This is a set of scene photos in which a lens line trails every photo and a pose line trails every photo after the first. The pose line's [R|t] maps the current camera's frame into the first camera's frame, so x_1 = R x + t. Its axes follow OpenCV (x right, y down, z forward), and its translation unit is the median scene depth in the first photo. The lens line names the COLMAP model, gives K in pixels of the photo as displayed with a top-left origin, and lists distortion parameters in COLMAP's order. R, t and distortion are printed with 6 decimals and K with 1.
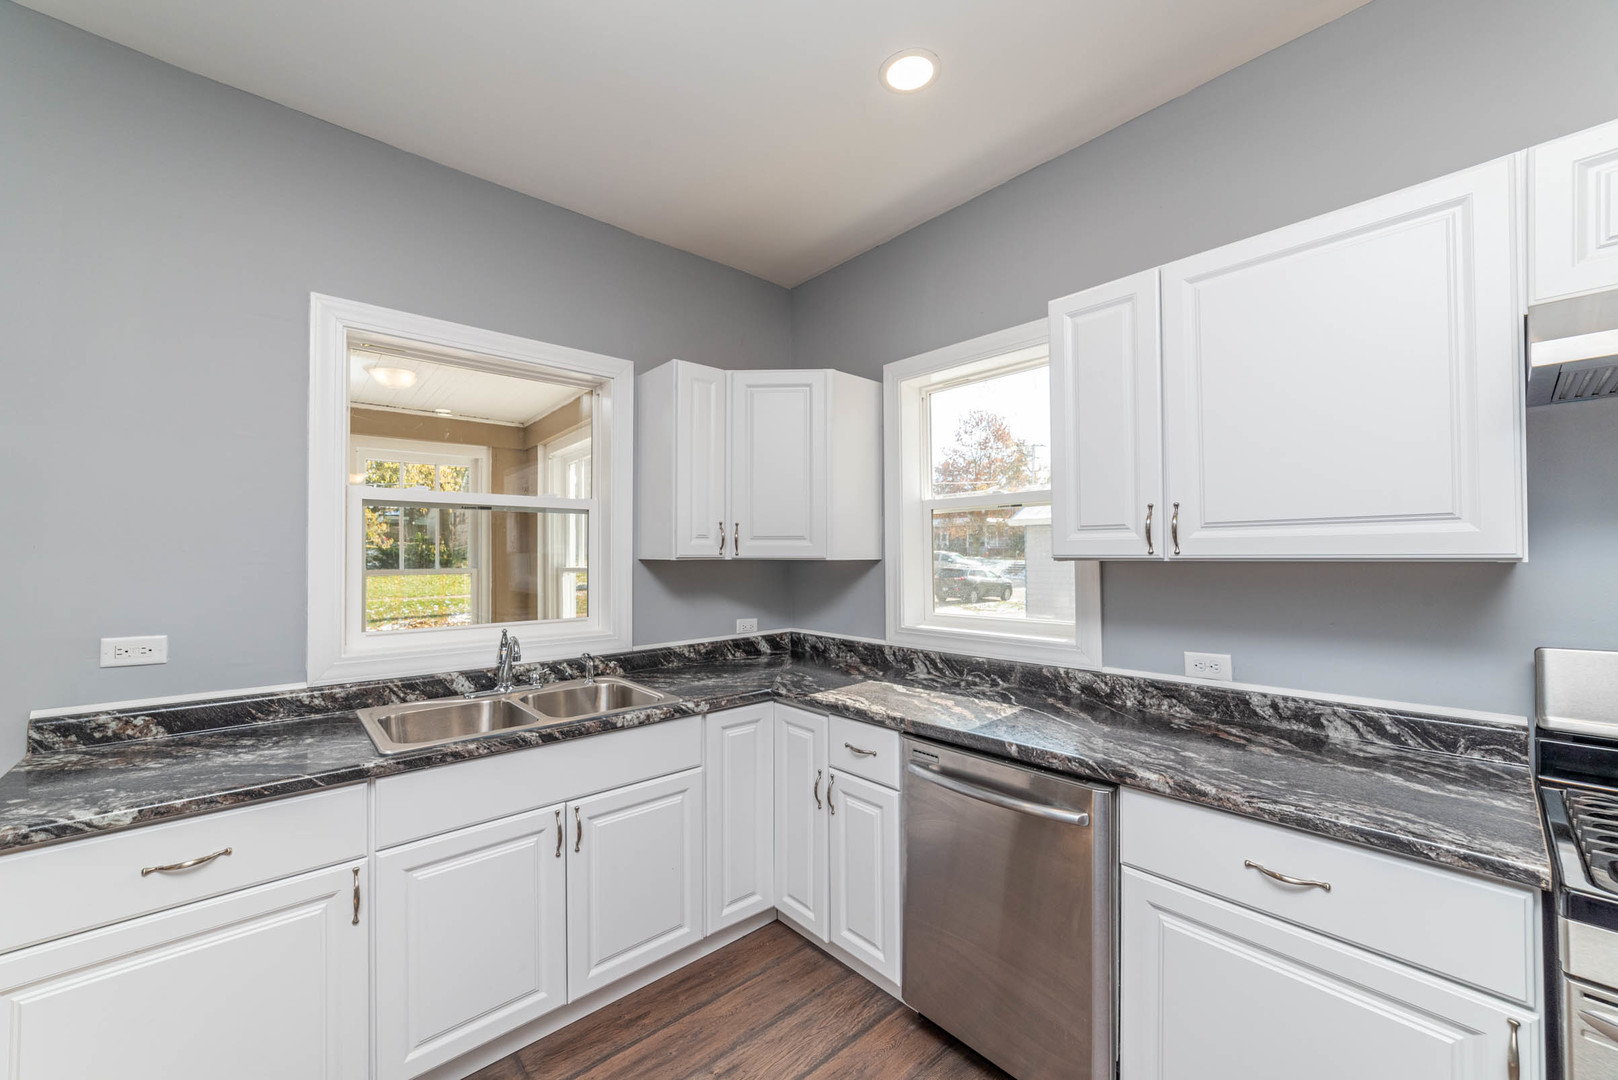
lens RADIAL K [[660.4, 0, 809.0], [0, 660.4, 540.0], [0, 0, 1]] dist [-0.000573, 0.000045]
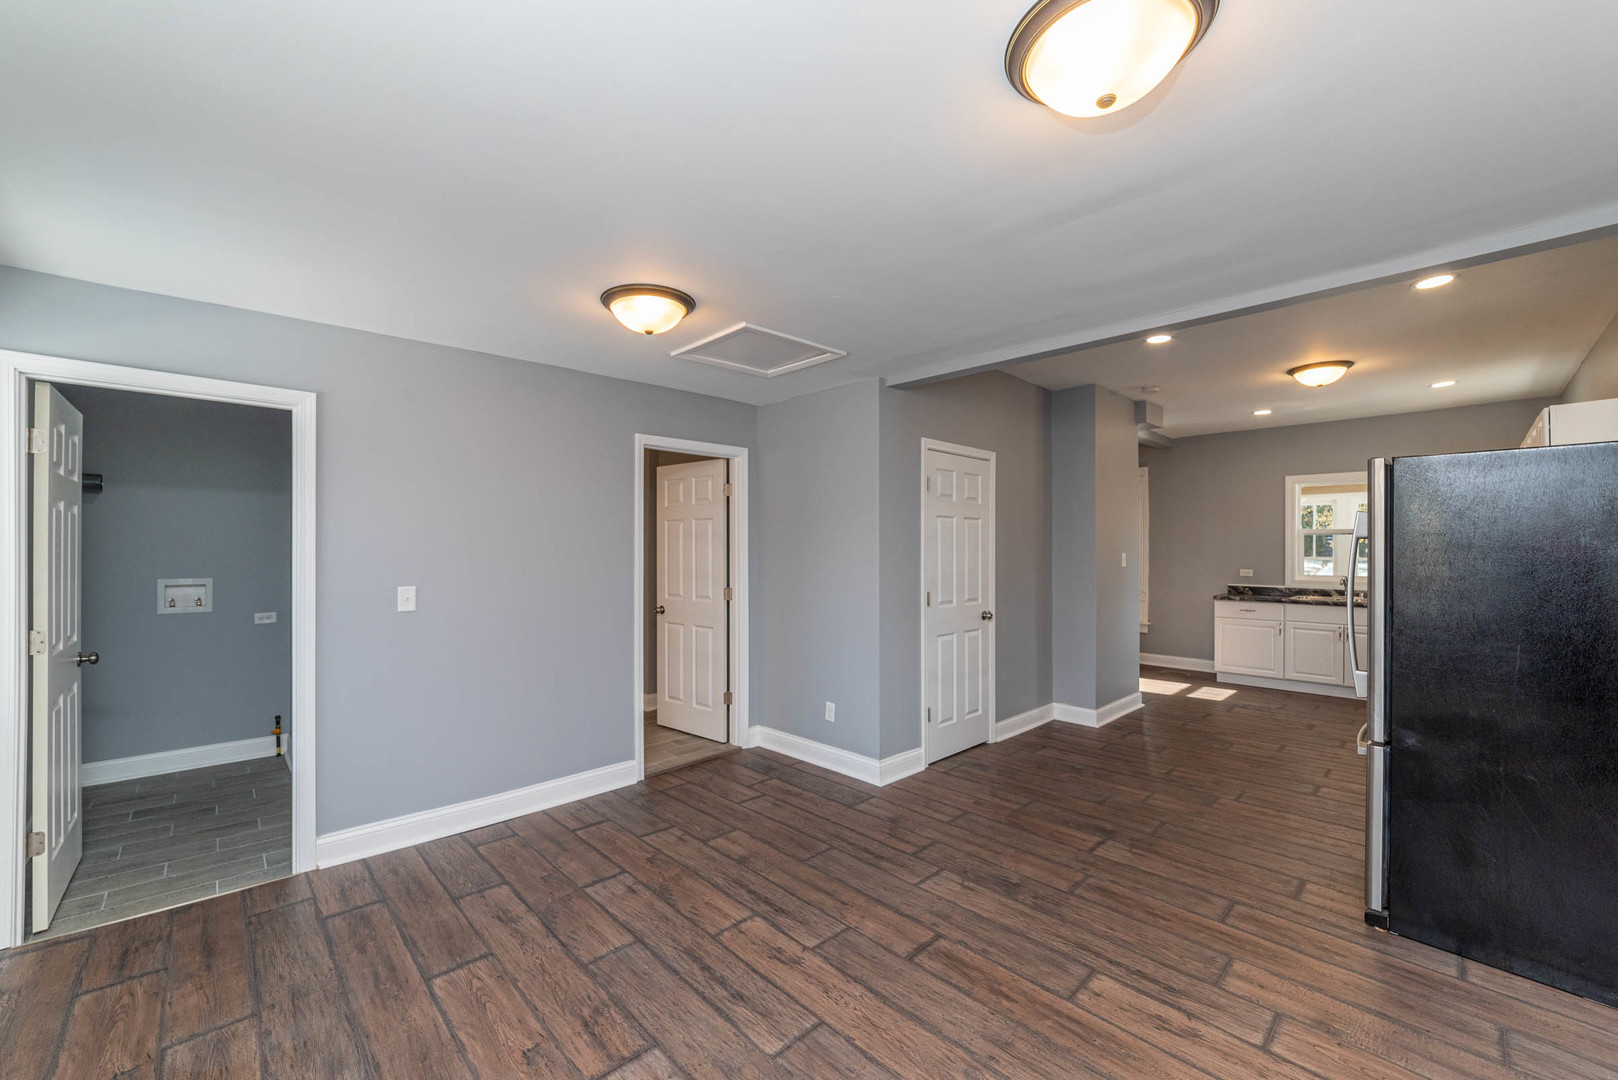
lens RADIAL K [[660.4, 0, 809.0], [0, 660.4, 540.0], [0, 0, 1]] dist [-0.000573, 0.000045]
pose [[0.079164, 0.000699, -0.996861, 2.352836], [0.013410, 0.999909, 0.001766, -0.069272], [0.996771, -0.013508, 0.079148, -1.679543]]
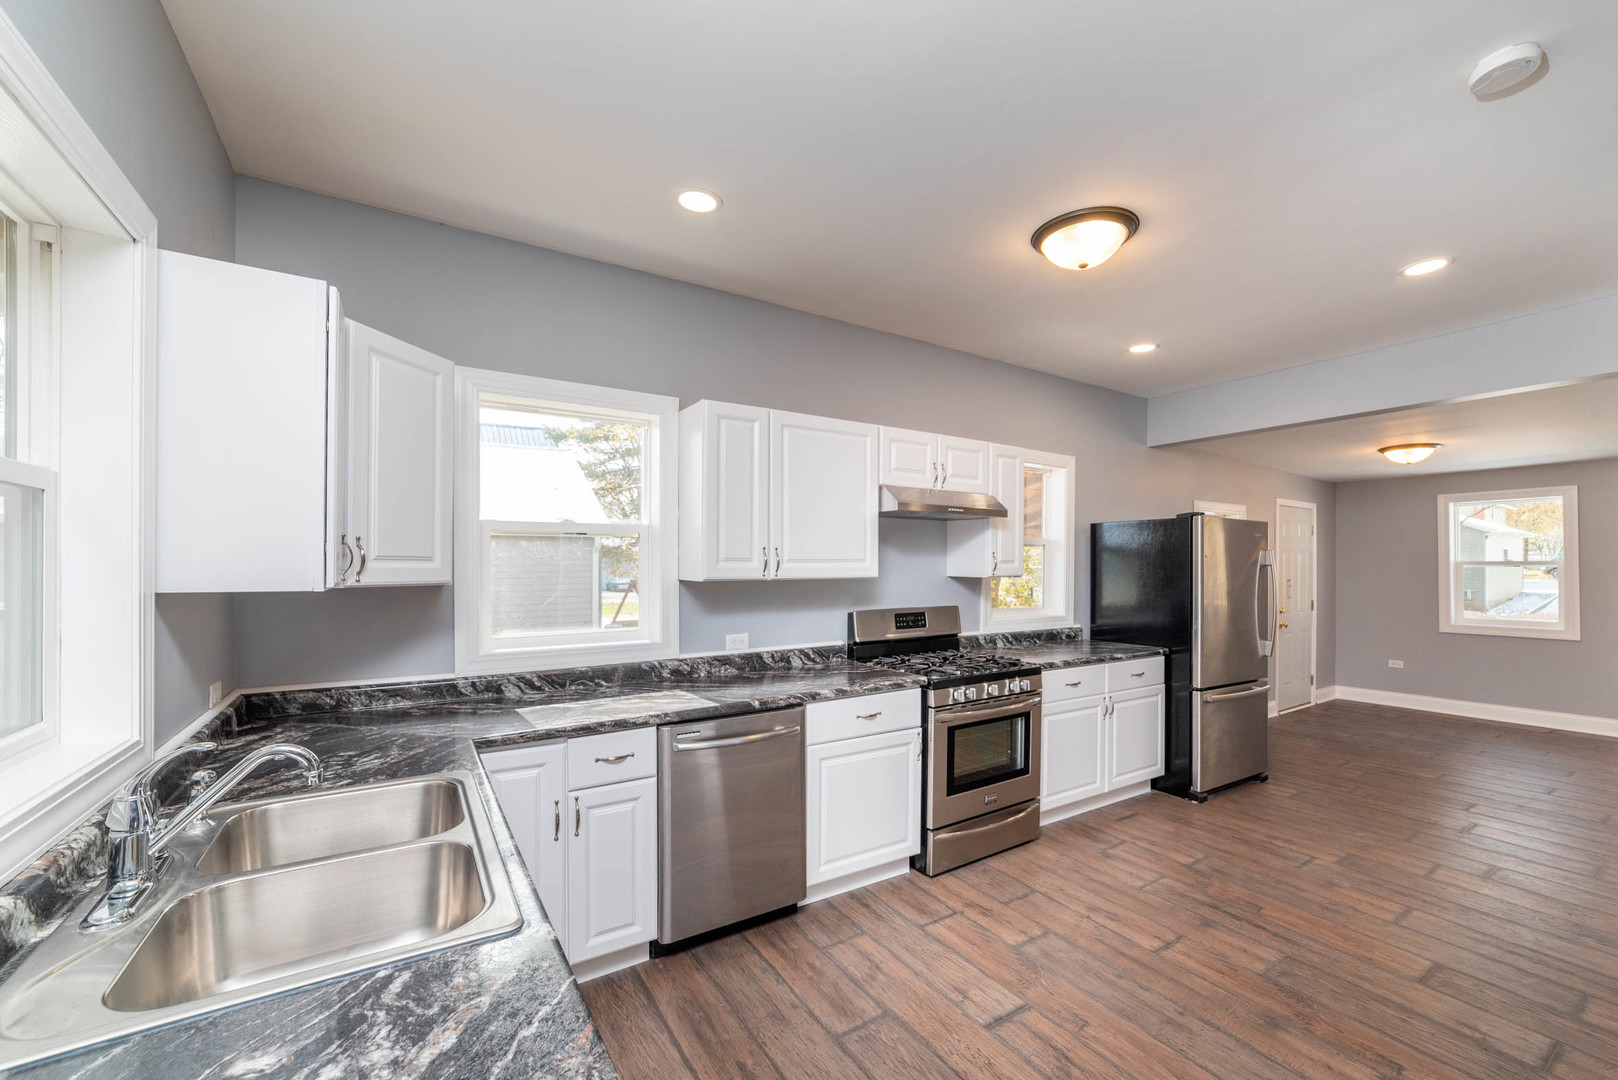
lens RADIAL K [[623.9, 0, 843.1], [0, 623.9, 566.9], [0, 0, 1]] dist [-0.000266, 0.000087]
pose [[0.135483, 0.003388, 0.990774, -0.835877], [-0.024330, 0.999704, -0.000091, -0.008162], [-0.990481, -0.024093, 0.135526, 0.453482]]
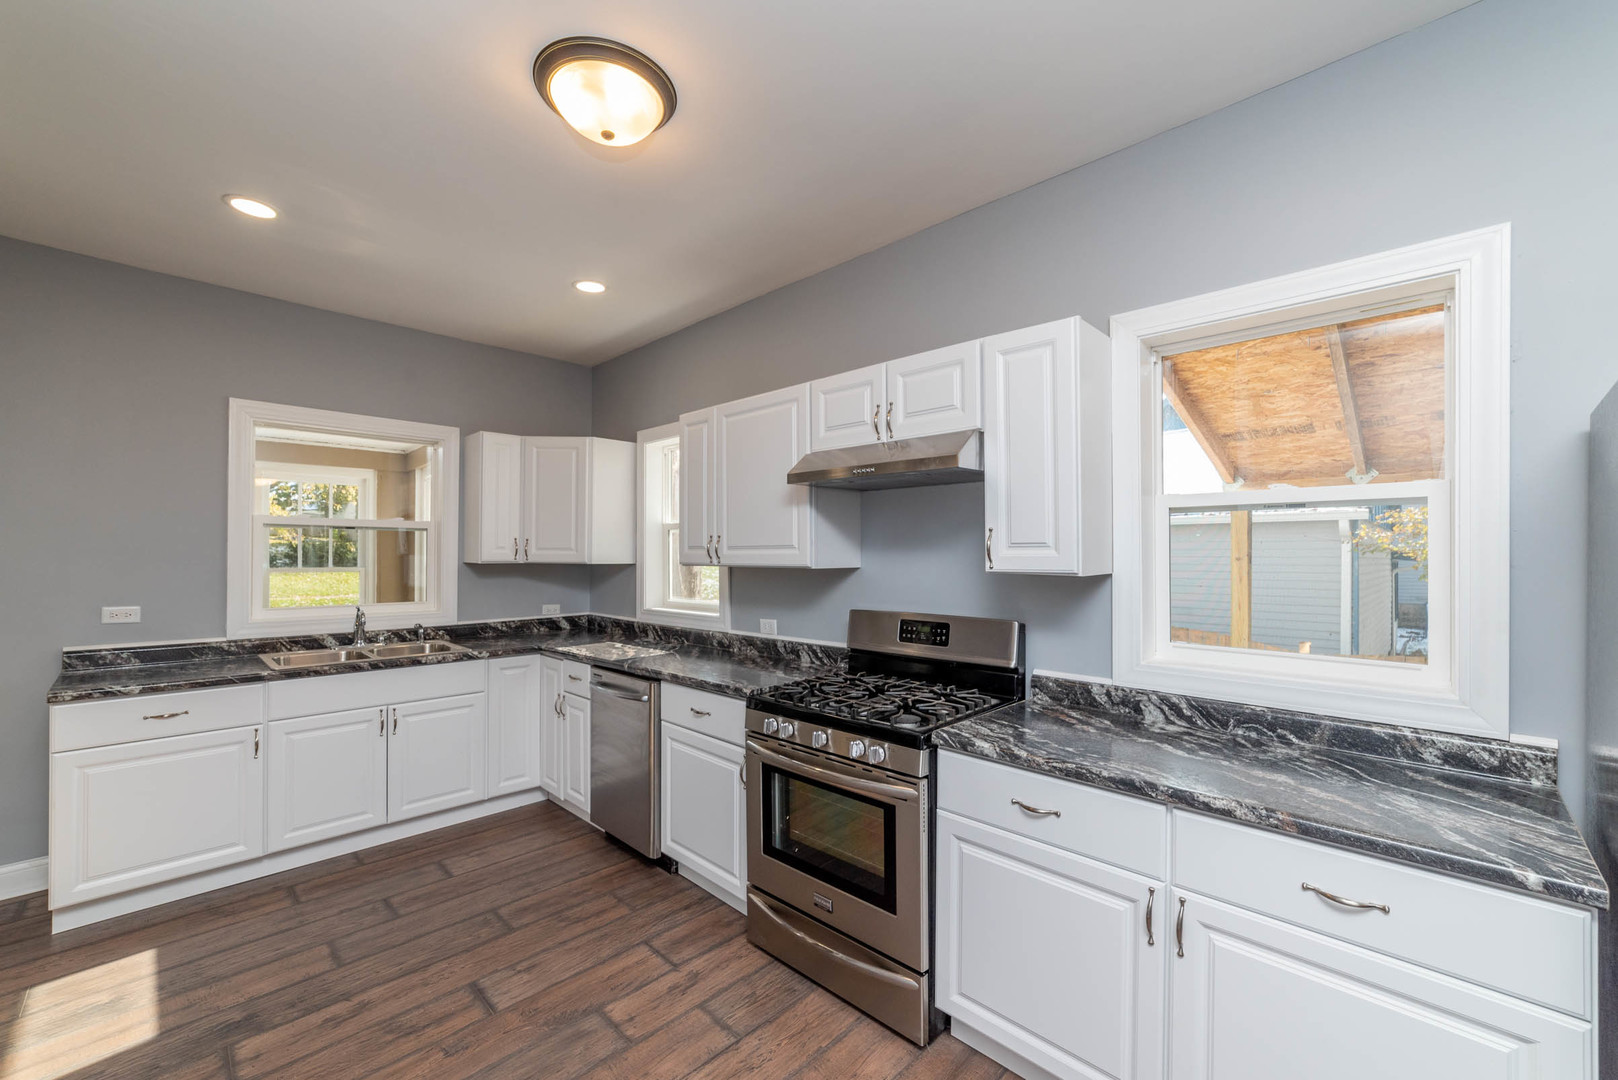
lens RADIAL K [[665.6, 0, 822.5], [0, 665.6, 555.4], [0, 0, 1]] dist [-0.001527, -0.000116]
pose [[0.996891, 0.007846, 0.078400, 0.531582], [-0.009514, 0.999736, 0.020933, -0.035040], [-0.078215, -0.021614, 0.996702, -0.689233]]
